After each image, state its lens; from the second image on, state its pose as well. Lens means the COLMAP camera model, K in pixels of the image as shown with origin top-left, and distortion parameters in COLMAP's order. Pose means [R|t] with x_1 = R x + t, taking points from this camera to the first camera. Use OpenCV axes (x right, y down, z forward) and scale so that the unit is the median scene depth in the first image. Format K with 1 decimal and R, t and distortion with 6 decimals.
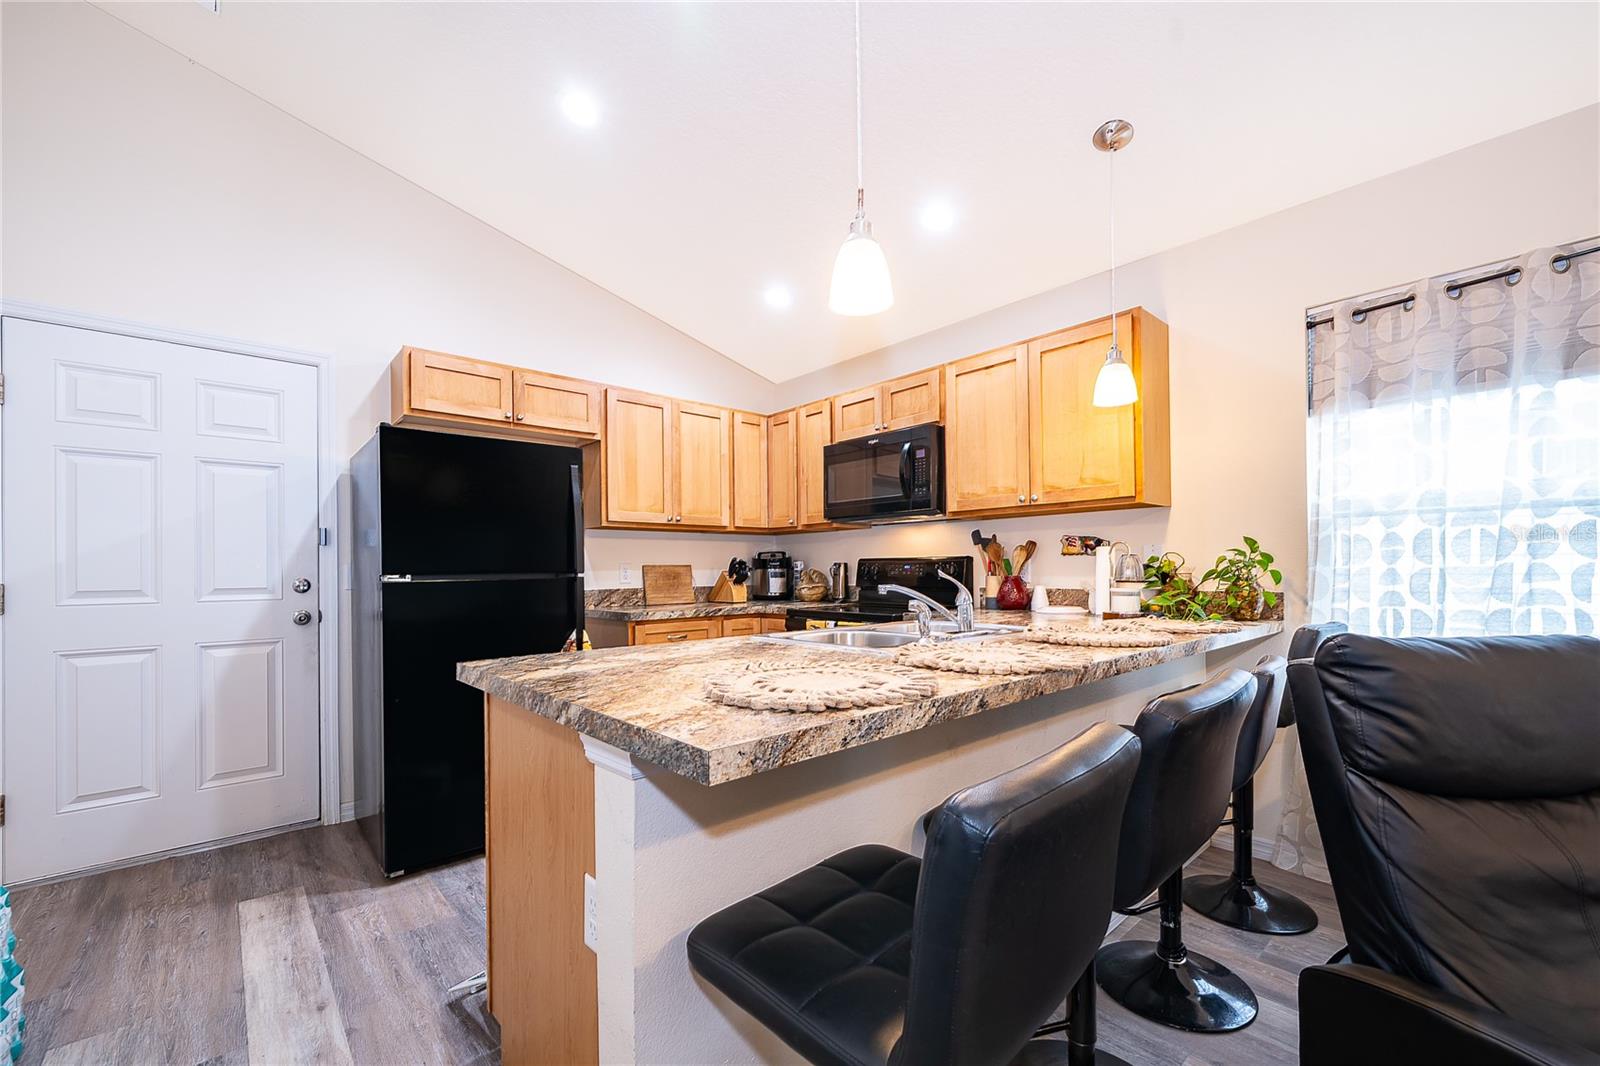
lens RADIAL K [[652.0, 0, 797.3], [0, 652.0, 567.5], [0, 0, 1]] dist [-0.001930, 0.000022]
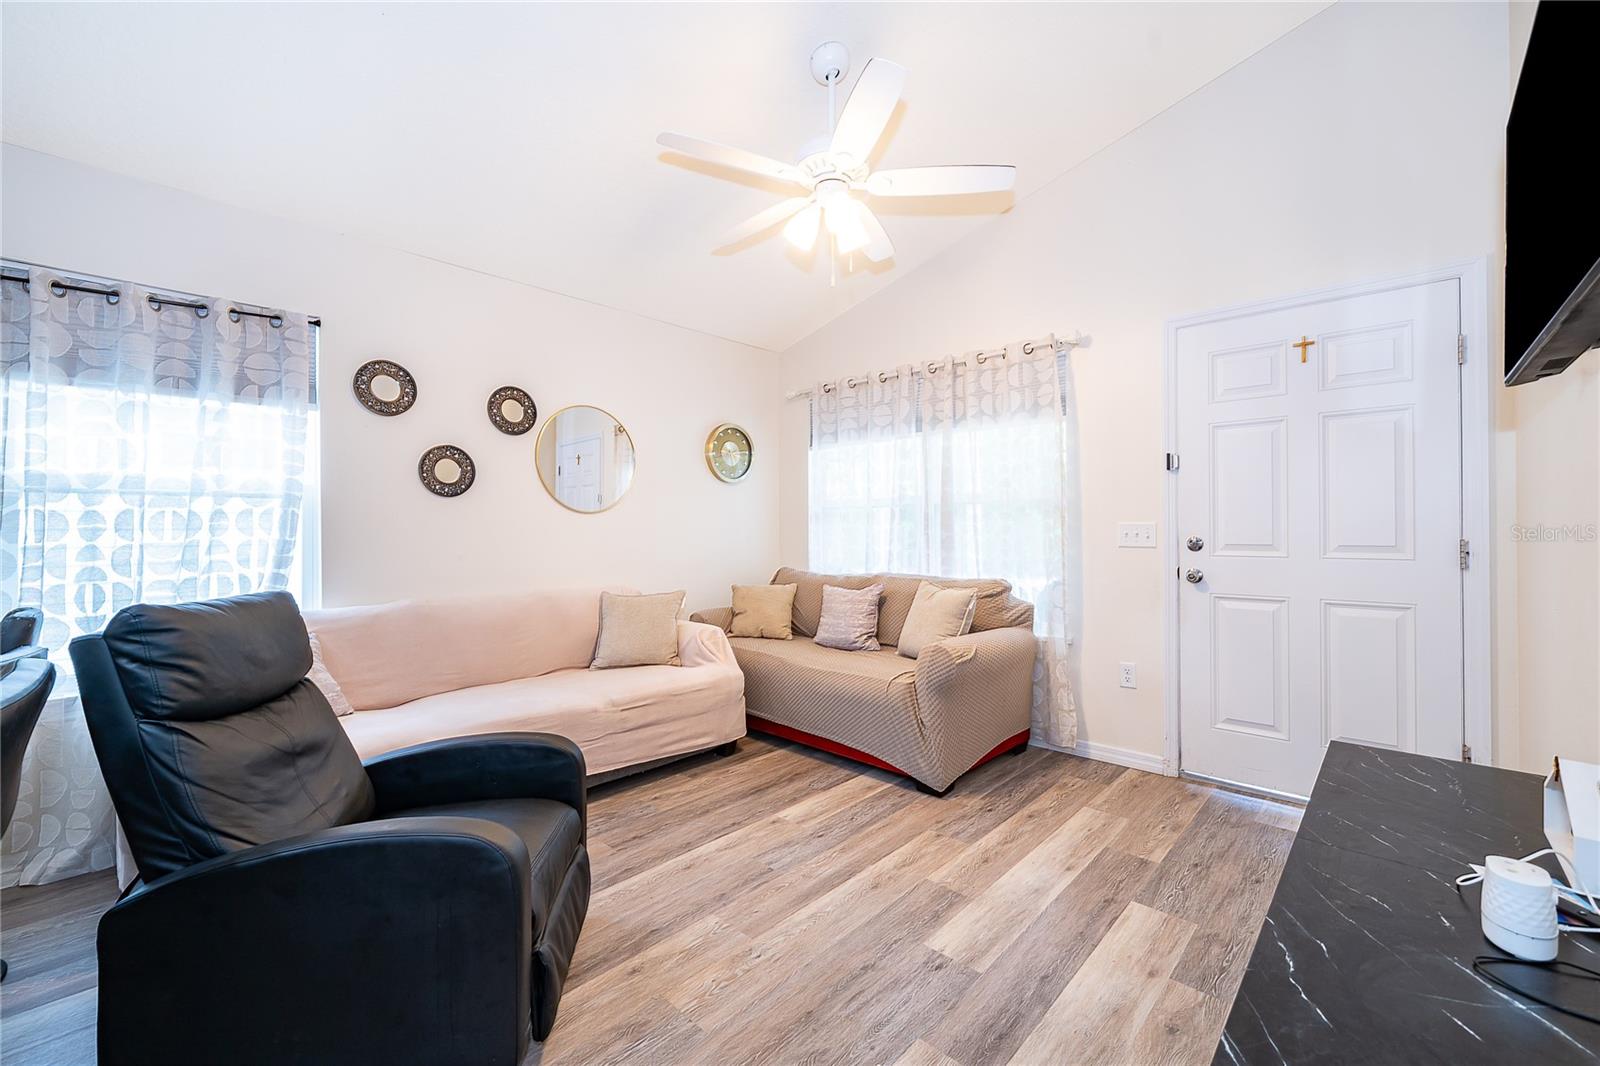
lens RADIAL K [[651.2, 0, 799.5], [0, 651.2, 525.1], [0, 0, 1]] dist [-0.000694, 0.000247]
pose [[-0.082706, 0.018349, 0.996405, -0.159381], [0.001956, 0.999832, -0.018250, -0.006631], [-0.996572, 0.000440, -0.082728, -0.029088]]
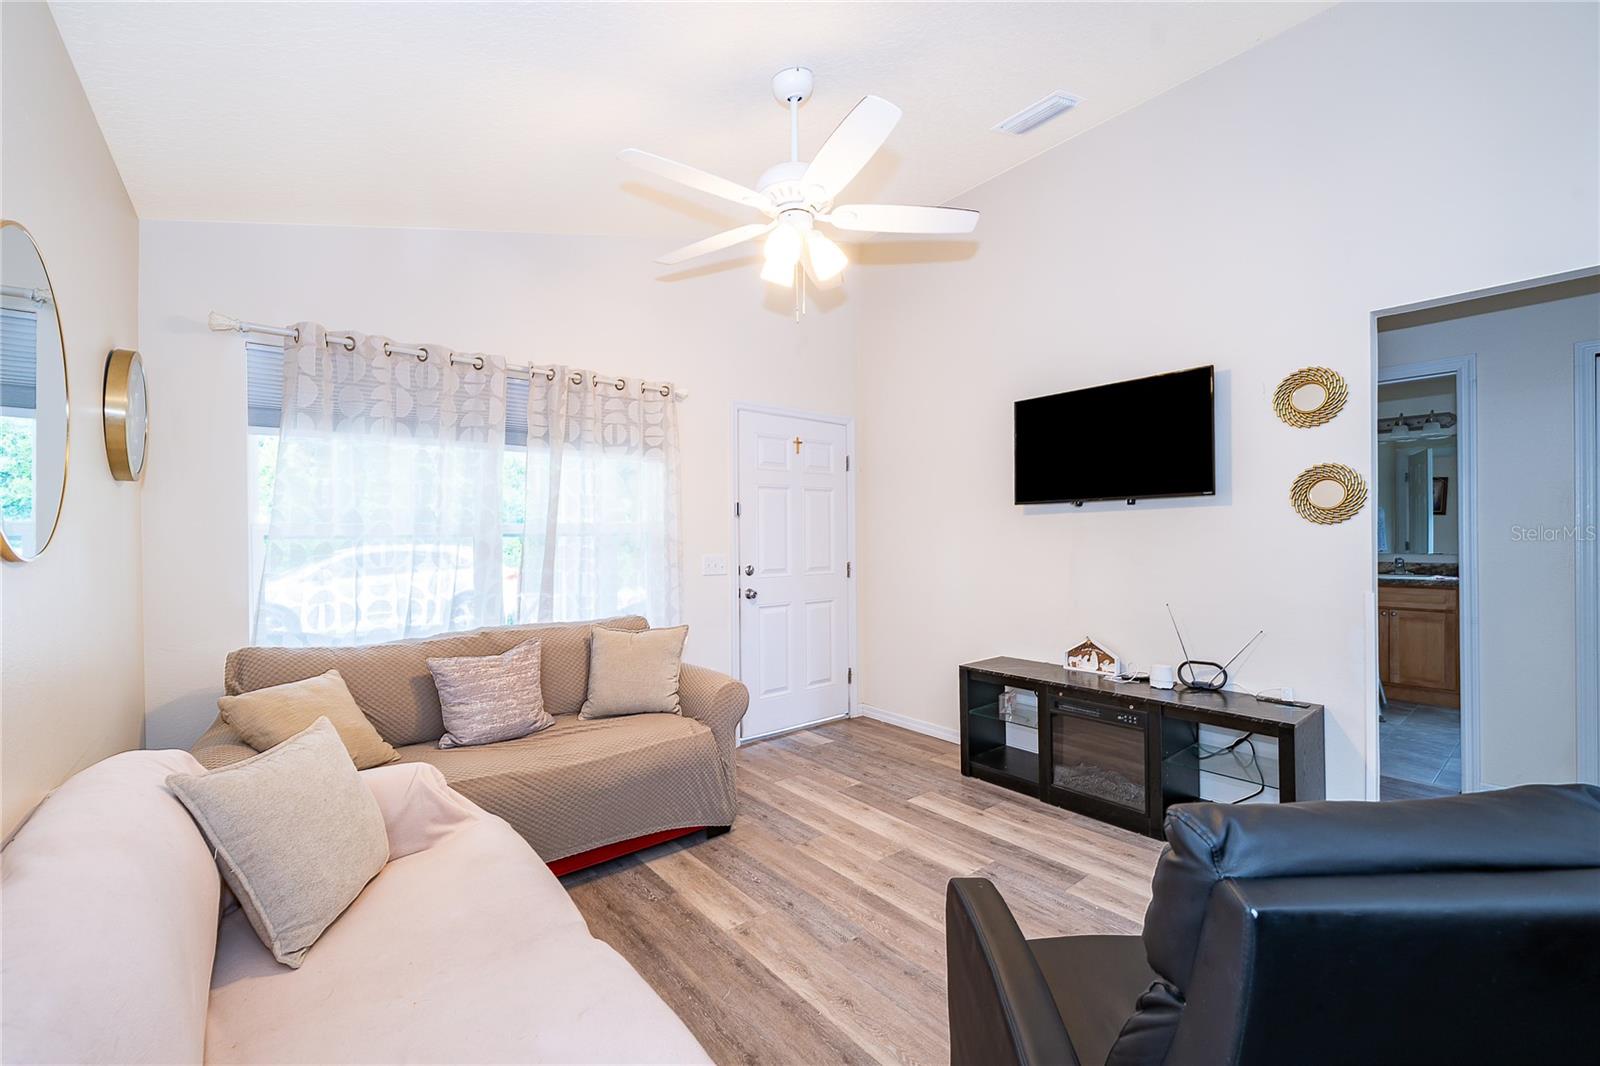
lens RADIAL K [[657.0, 0, 800.0], [0, 657.0, 533.0], [0, 0, 1]] dist [-0.000366, 0.000010]
pose [[-0.998904, 0.017059, 0.043597, 0.610879], [0.016763, 0.999834, -0.007155, -0.060853], [-0.043712, -0.006416, -0.999024, 0.652505]]
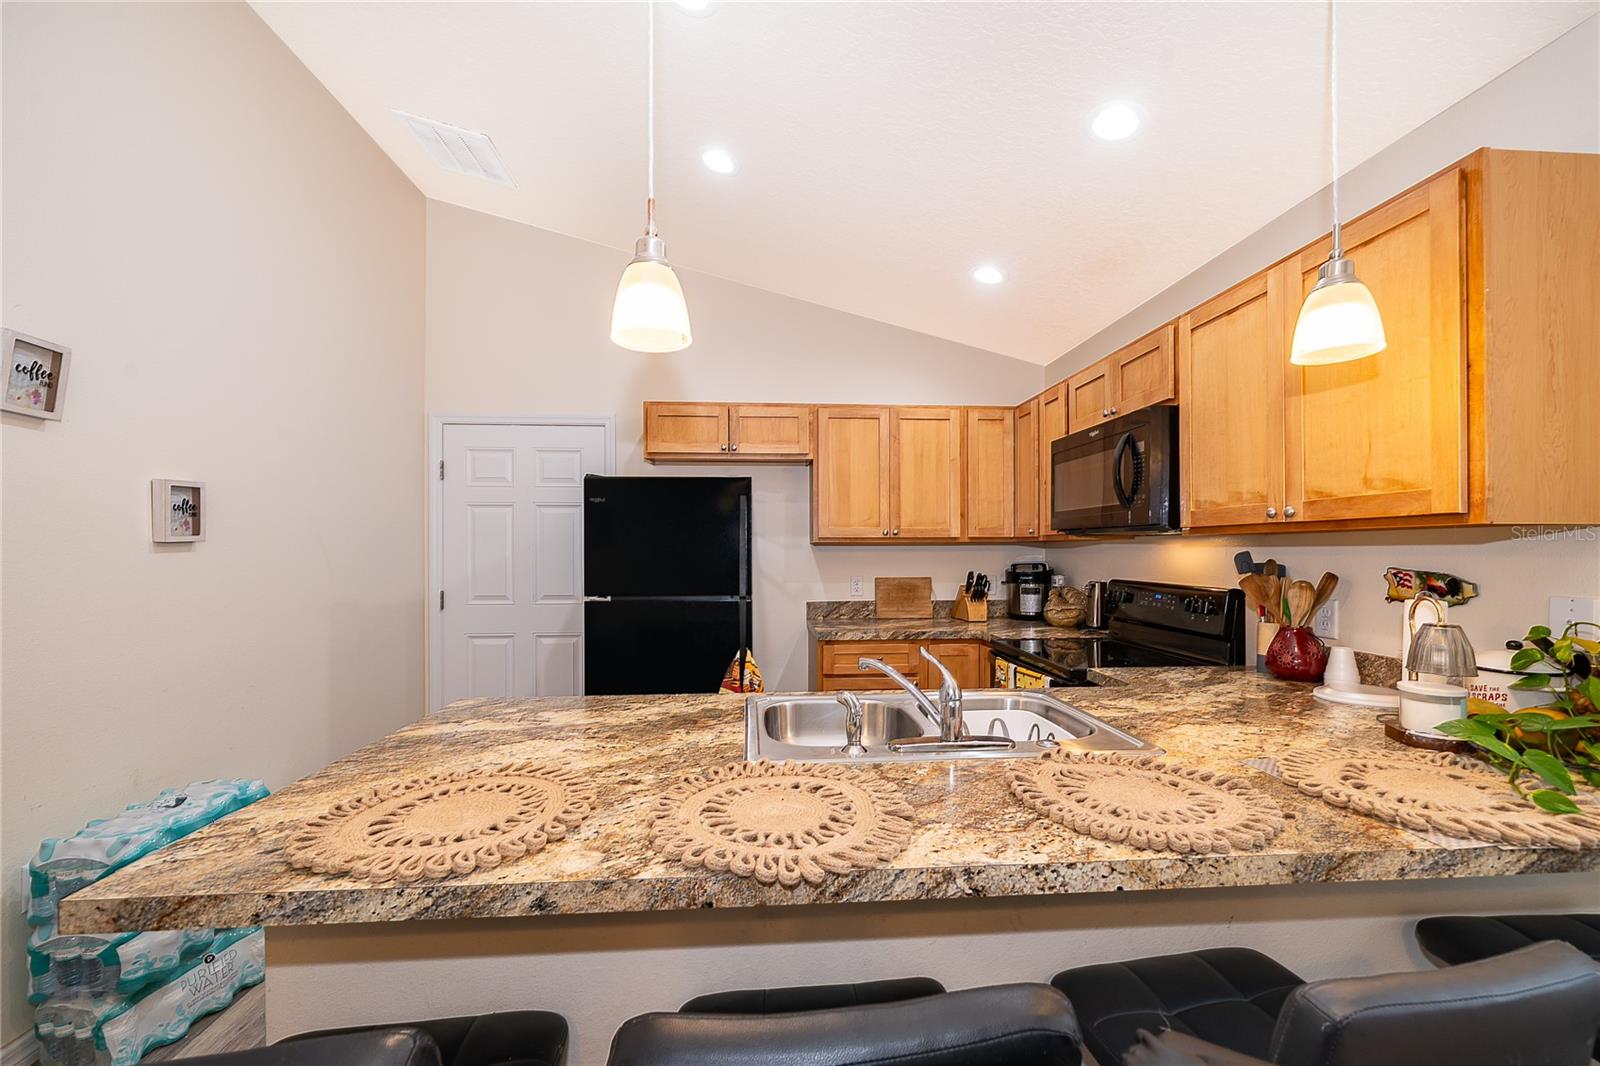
lens RADIAL K [[633.9, 0, 801.5], [0, 633.9, 550.0], [0, 0, 1]] dist [-0.002462, -0.000171]
pose [[0.794002, 0.006306, -0.607882, 0.344409], [-0.002714, 0.999973, 0.006828, -0.069397], [0.607909, -0.003771, 0.793998, 0.228009]]
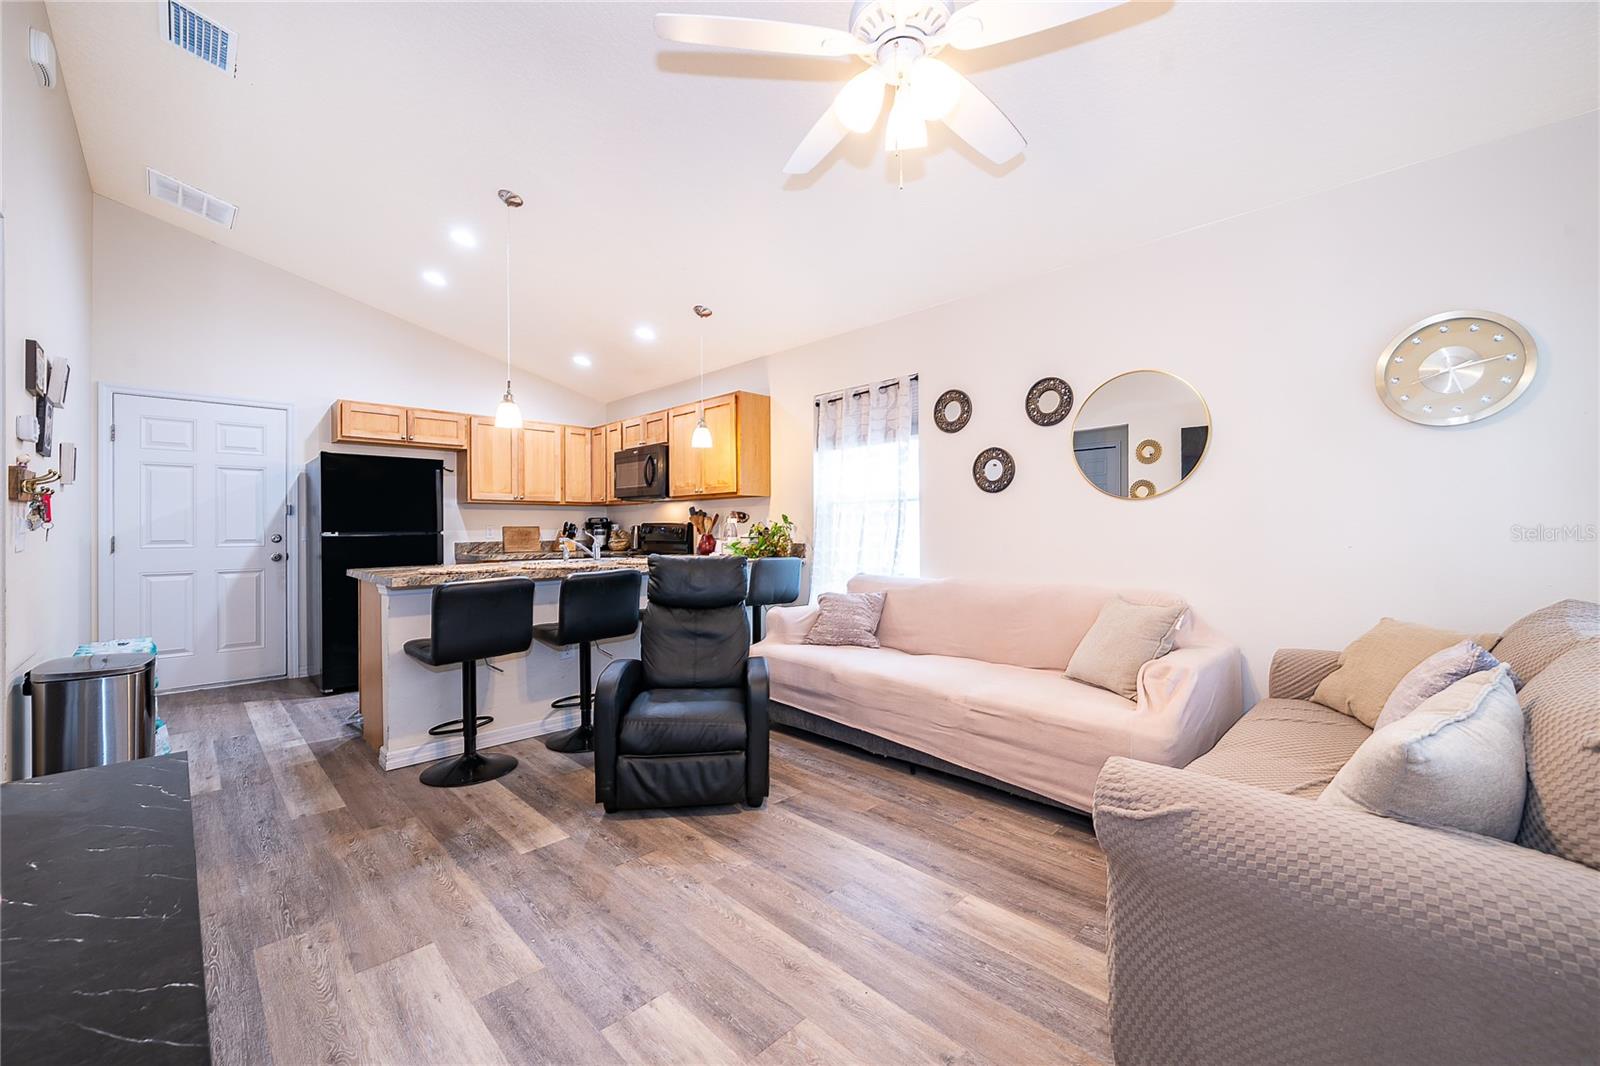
lens RADIAL K [[639.9, 0, 794.3], [0, 639.9, 526.5], [0, 0, 1]] dist [-0.002428, -0.000150]
pose [[0.999187, 0.003882, 0.040117, 0.522942], [-0.003865, 0.999992, -0.000501, -0.007896], [-0.040118, 0.000346, 0.999195, -0.720204]]
